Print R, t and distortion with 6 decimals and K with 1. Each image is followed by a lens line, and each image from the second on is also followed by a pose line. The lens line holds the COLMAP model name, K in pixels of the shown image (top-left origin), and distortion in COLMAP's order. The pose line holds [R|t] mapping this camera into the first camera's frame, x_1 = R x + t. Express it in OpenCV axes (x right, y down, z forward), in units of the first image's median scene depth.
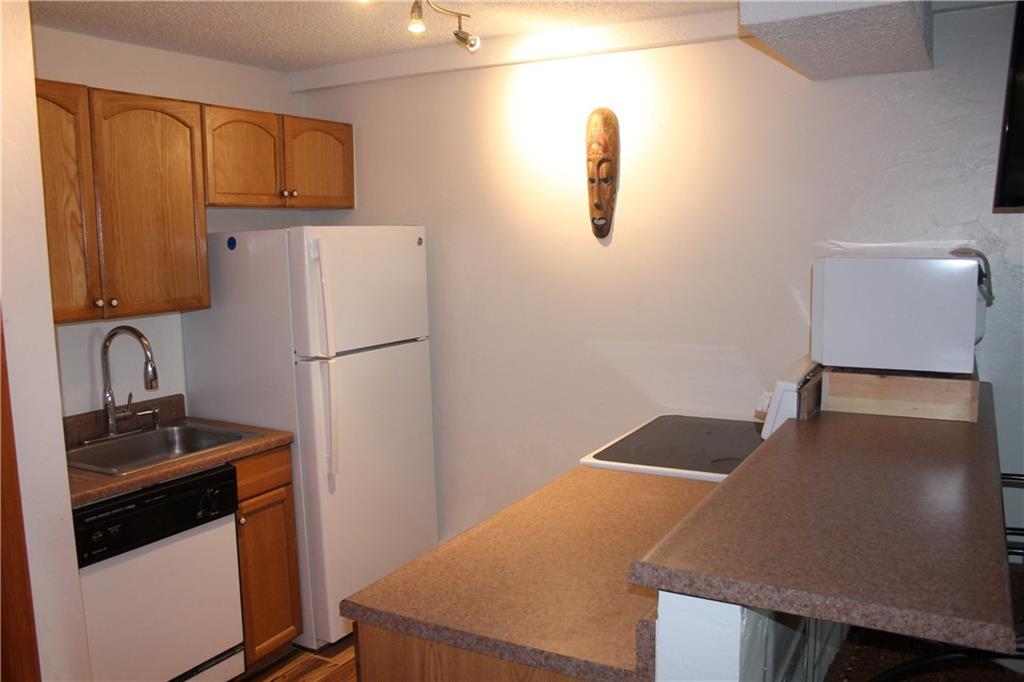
lens RADIAL K [[855.8, 0, 507.0], [0, 855.8, 345.4], [0, 0, 1]] dist [-0.144106, 0.117481]
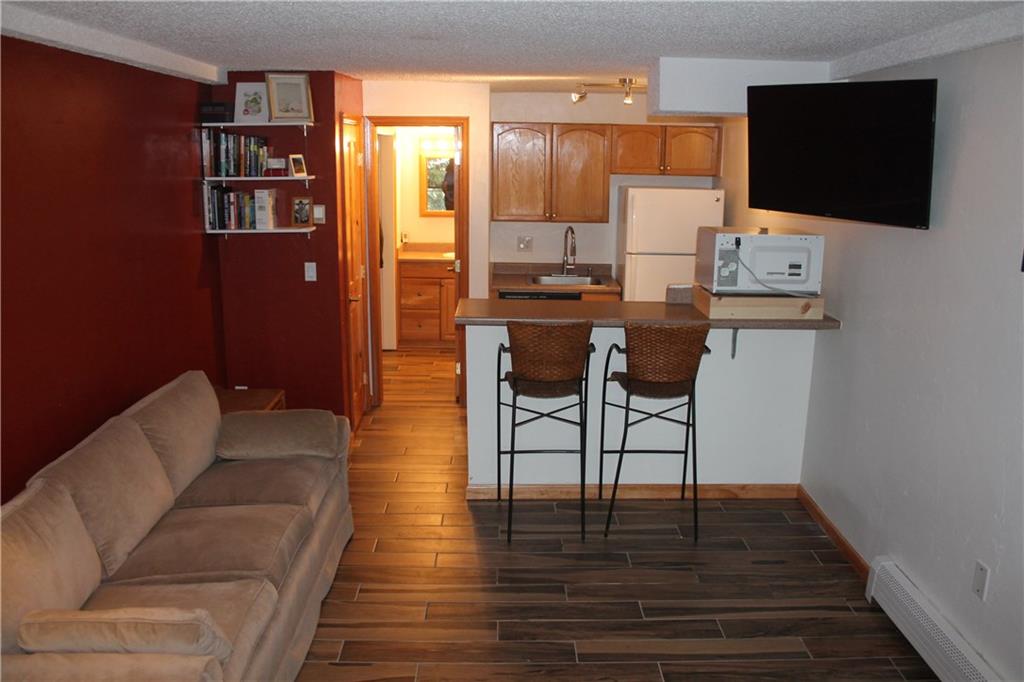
lens RADIAL K [[855.8, 0, 511.8], [0, 855.8, 347.7], [0, 0, 1]] dist [-0.144106, 0.117481]
pose [[0.505043, 0.222820, -0.833836, 1.416491], [-0.134885, 0.974607, 0.178739, -0.093118], [0.852489, 0.022201, 0.522274, -0.309050]]
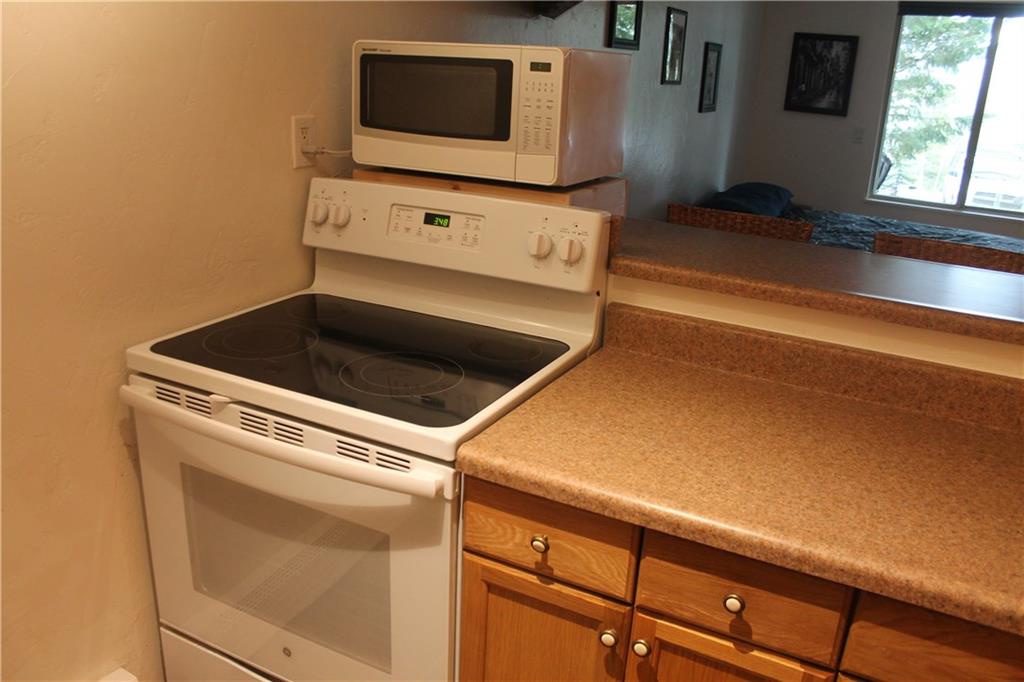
lens RADIAL K [[855.8, 0, 513.1], [0, 855.8, 339.0], [0, 0, 1]] dist [-0.144106, 0.117481]
pose [[-0.038574, -0.303109, 0.952175, -0.336116], [0.076374, 0.949202, 0.305257, -0.069244], [-0.996333, 0.084497, -0.013465, 0.818690]]
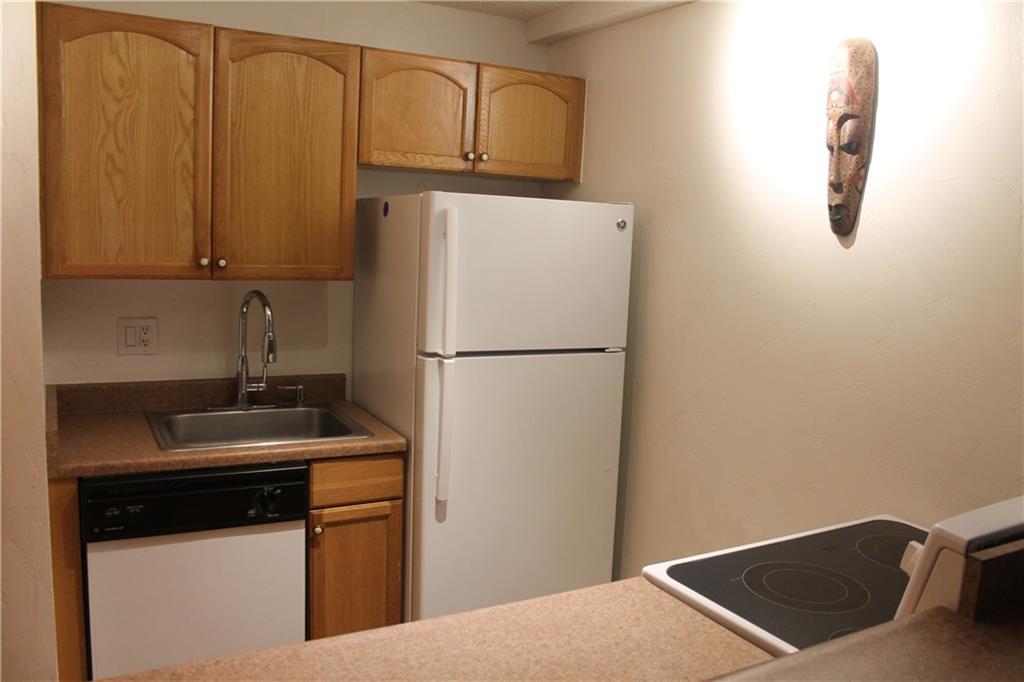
lens RADIAL K [[855.8, 0, 514.6], [0, 855.8, 343.5], [0, 0, 1]] dist [-0.144106, 0.117481]
pose [[0.856031, 0.130942, -0.500065, 0.253448], [-0.129841, 0.990837, 0.037182, -0.036715], [0.500351, 0.033100, 0.865190, 0.338029]]
